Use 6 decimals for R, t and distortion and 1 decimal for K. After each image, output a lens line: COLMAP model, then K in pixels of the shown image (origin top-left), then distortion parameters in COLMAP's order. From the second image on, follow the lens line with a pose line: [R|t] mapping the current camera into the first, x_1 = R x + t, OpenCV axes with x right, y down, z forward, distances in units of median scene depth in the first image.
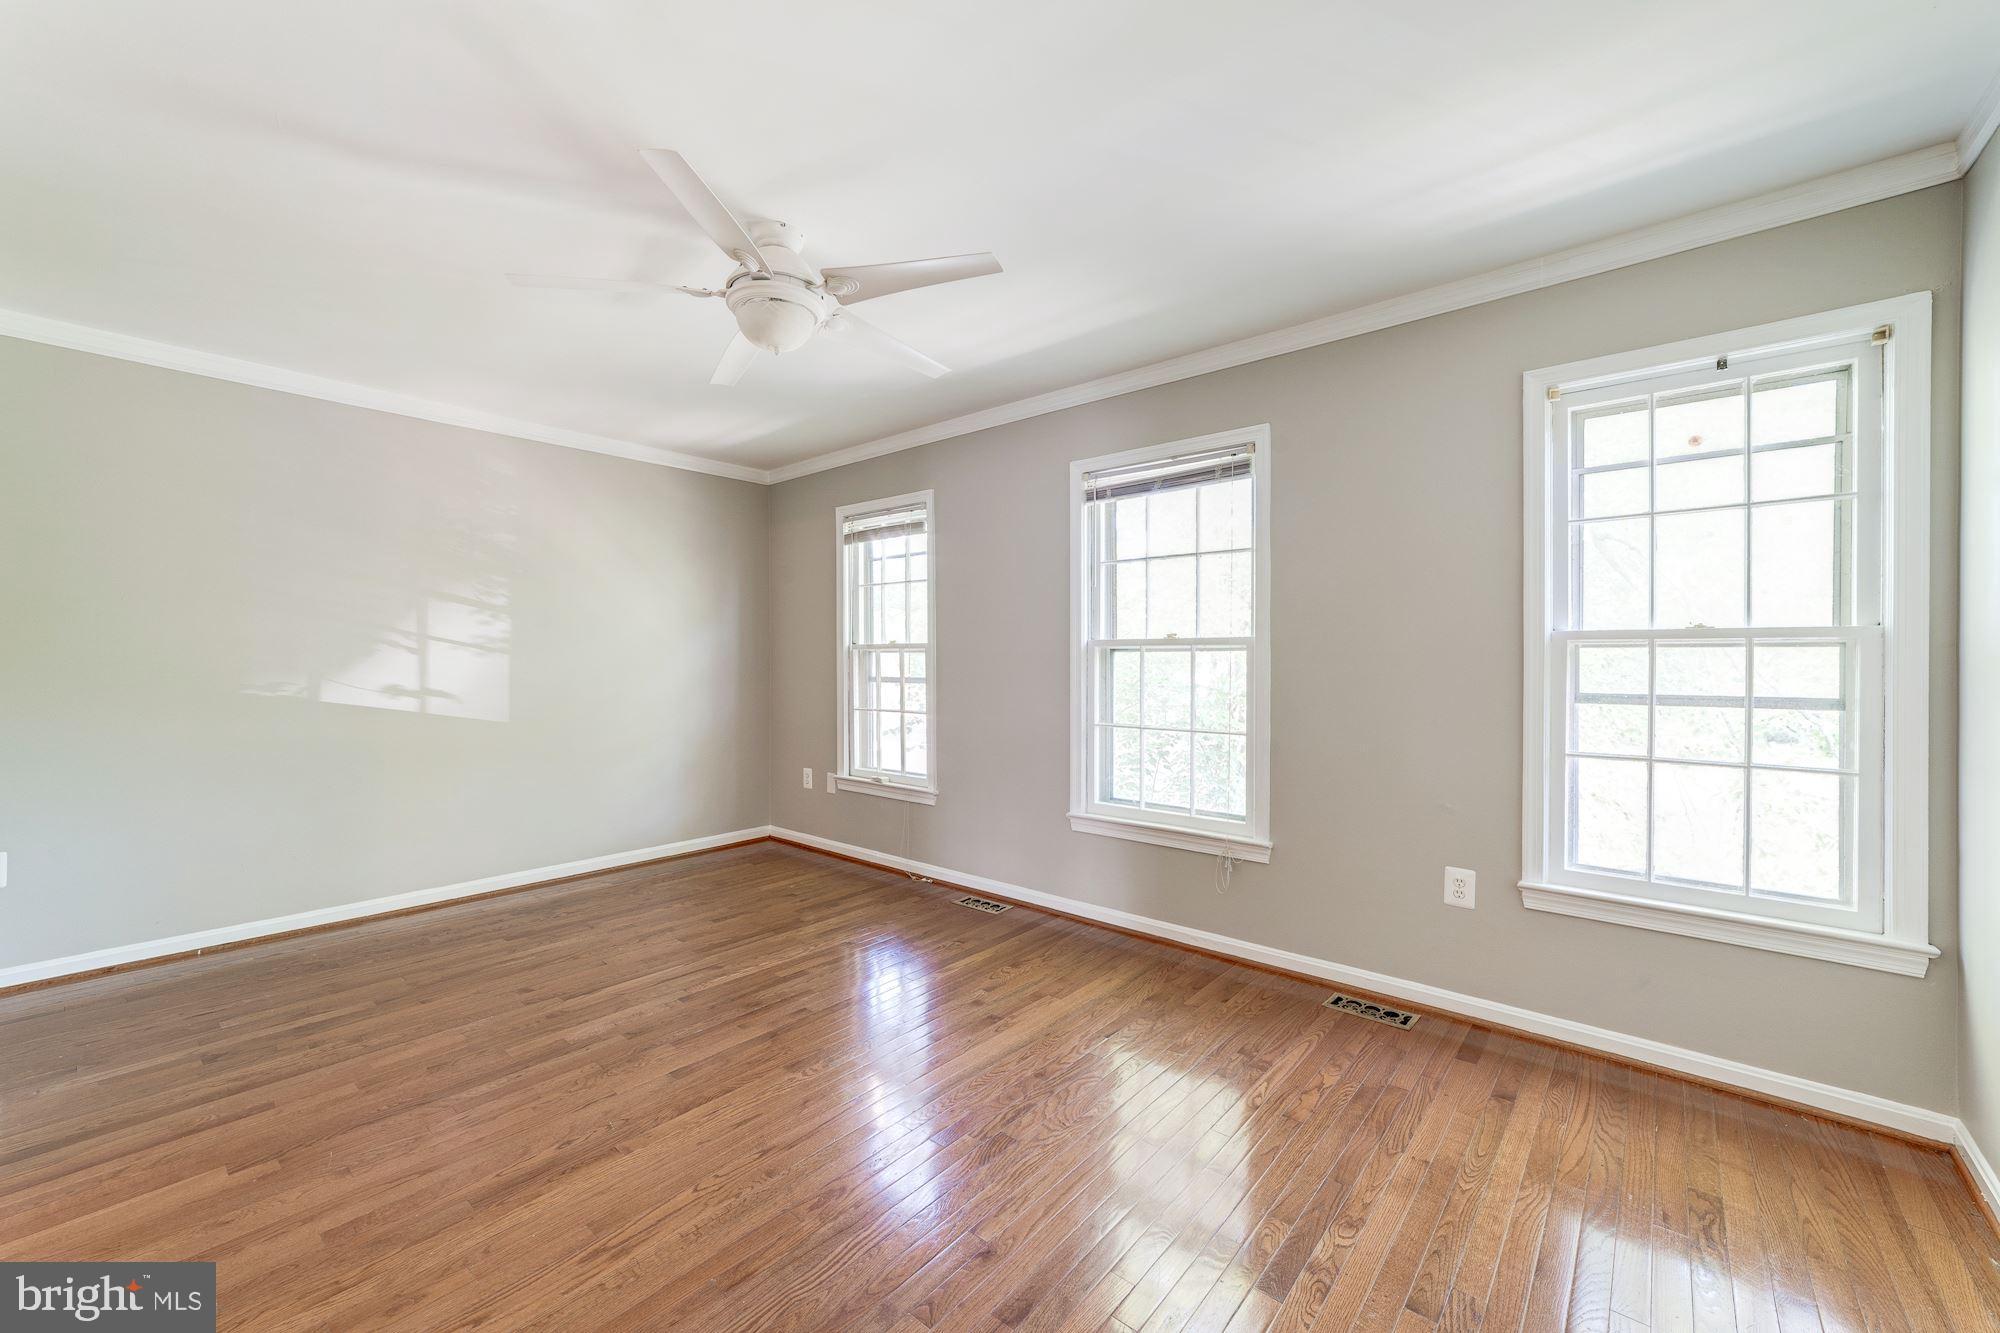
lens RADIAL K [[779.3, 0, 965.8], [0, 779.3, 664.3], [0, 0, 1]] dist [-0.021164, 0.010333]
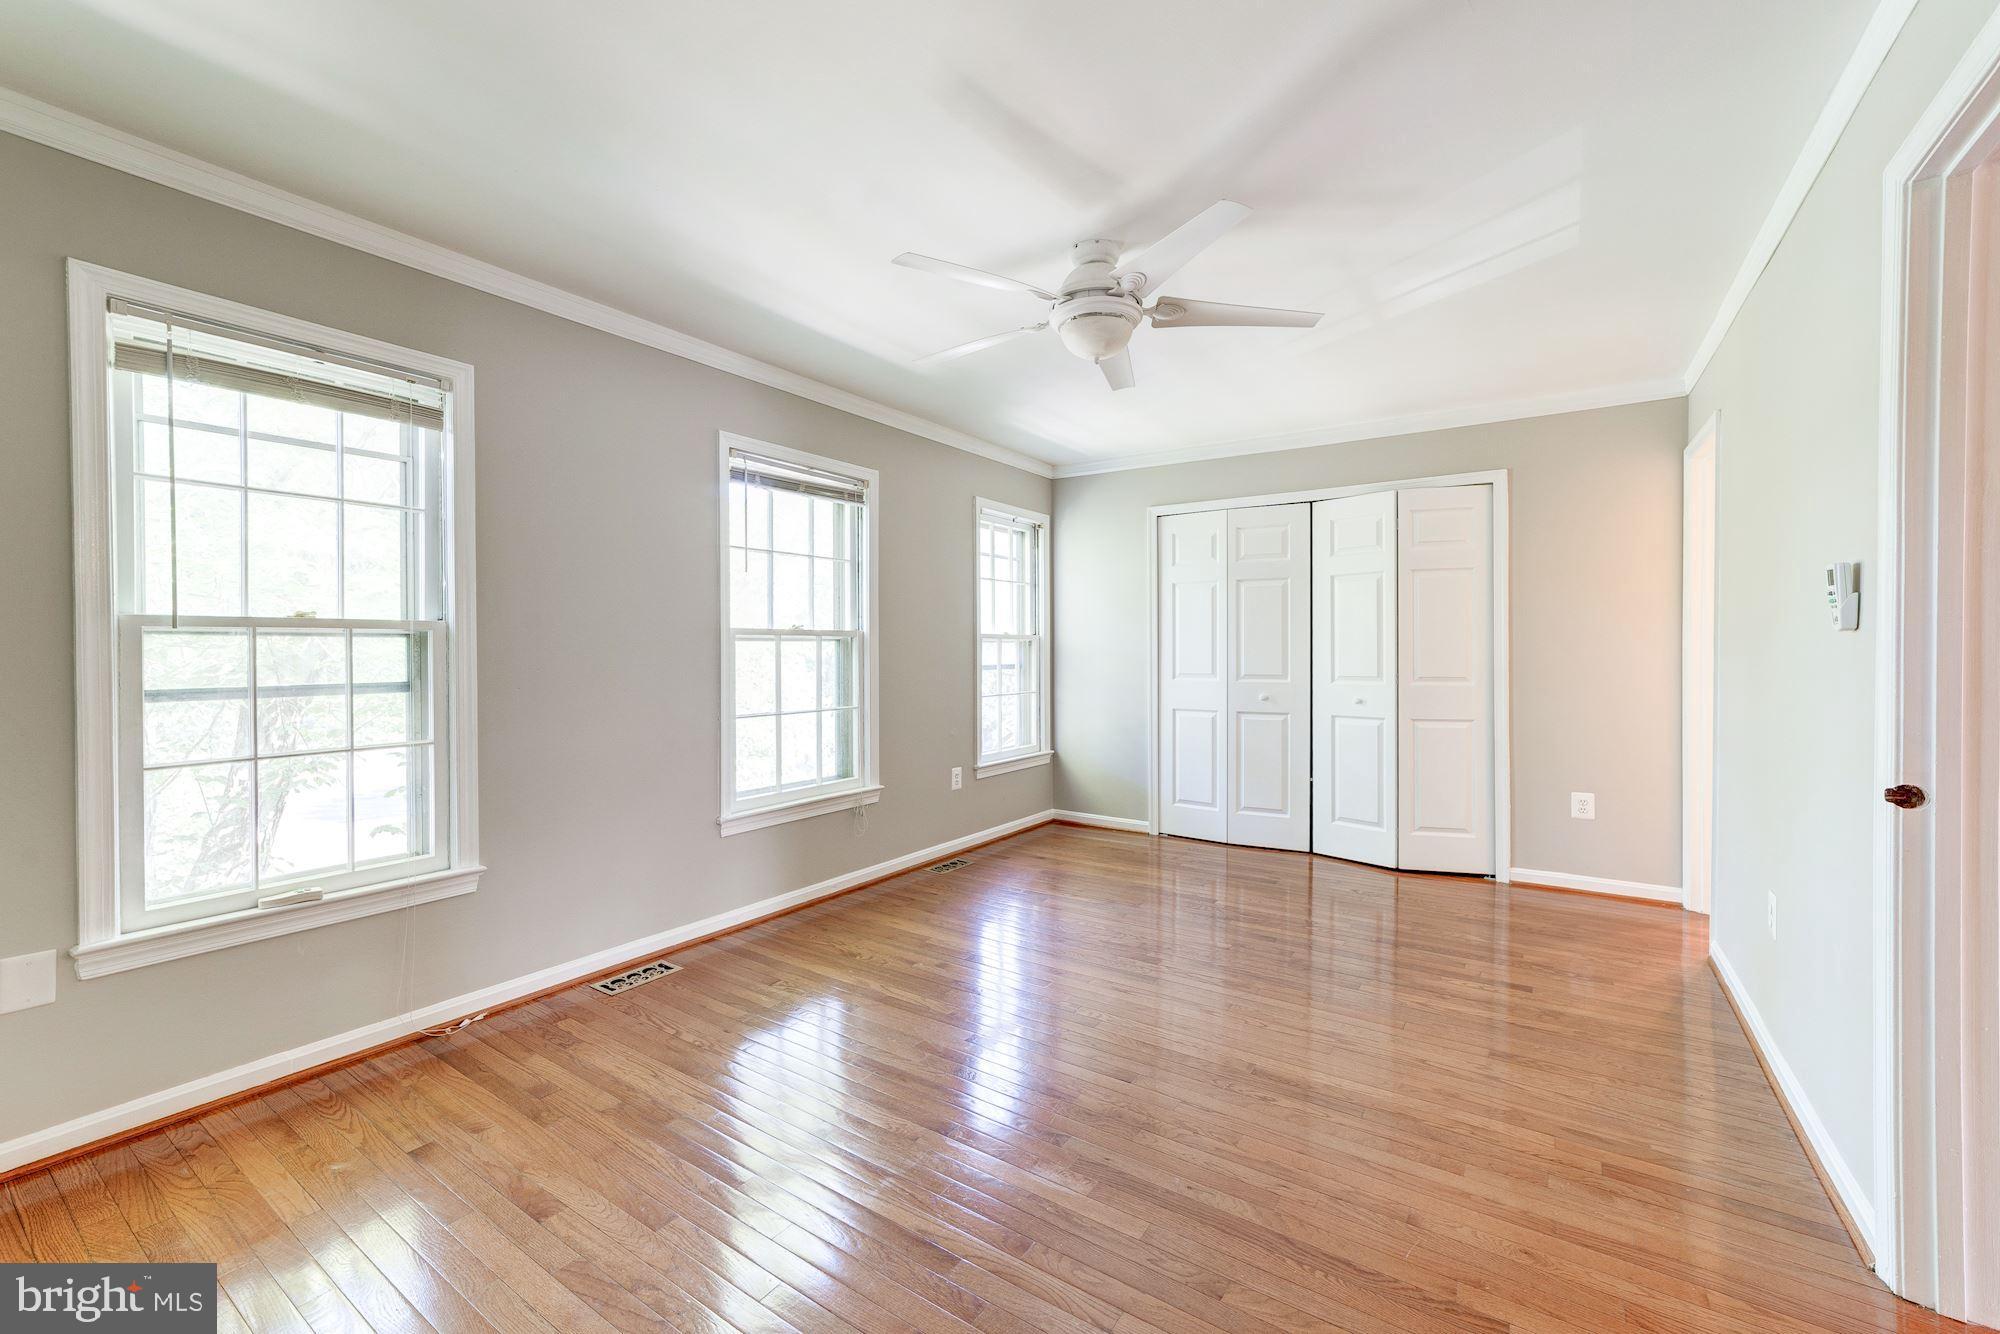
lens RADIAL K [[819.8, 0, 992.9], [0, 819.8, 653.2], [0, 0, 1]] dist [0.000419, 0.000236]
pose [[-0.121527, -0.007472, 0.992560, -0.934590], [0.007627, 0.999935, 0.008461, -0.007326], [-0.992559, 0.008599, -0.121462, 0.882410]]
